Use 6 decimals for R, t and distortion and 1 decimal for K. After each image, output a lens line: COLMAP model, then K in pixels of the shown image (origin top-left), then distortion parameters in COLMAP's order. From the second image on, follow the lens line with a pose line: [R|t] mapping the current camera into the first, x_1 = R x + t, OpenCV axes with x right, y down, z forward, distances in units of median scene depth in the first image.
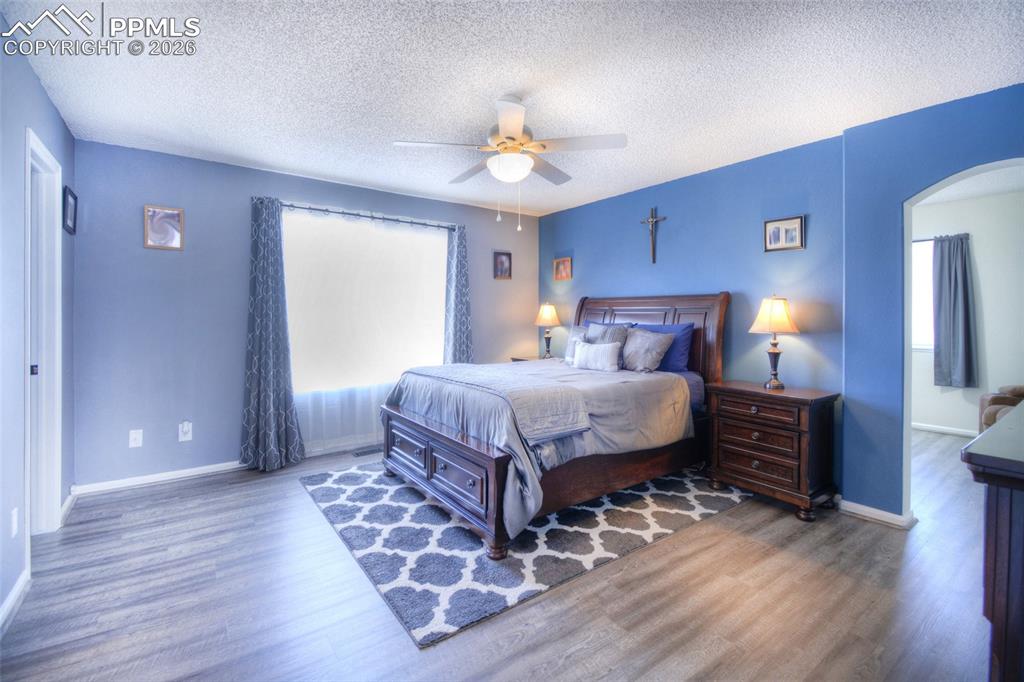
lens RADIAL K [[463.8, 0, 511.6], [0, 463.8, 318.4], [0, 0, 1]] dist [0.002654, -0.017954]
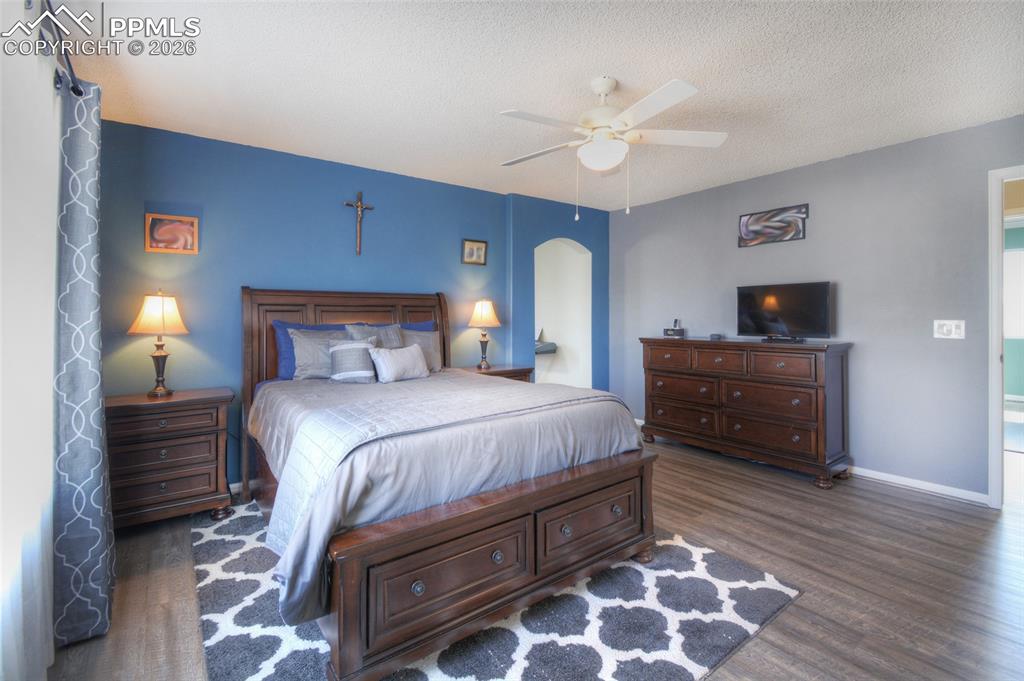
lens RADIAL K [[439.9, 0, 510.0], [0, 439.9, 314.8], [0, 0, 1]] dist [-0.024371, -0.000083]
pose [[0.001963, -0.006965, 0.999974, -0.708190], [0.008384, 0.999941, 0.006948, -0.009489], [-0.999963, 0.008370, 0.002022, 0.947343]]
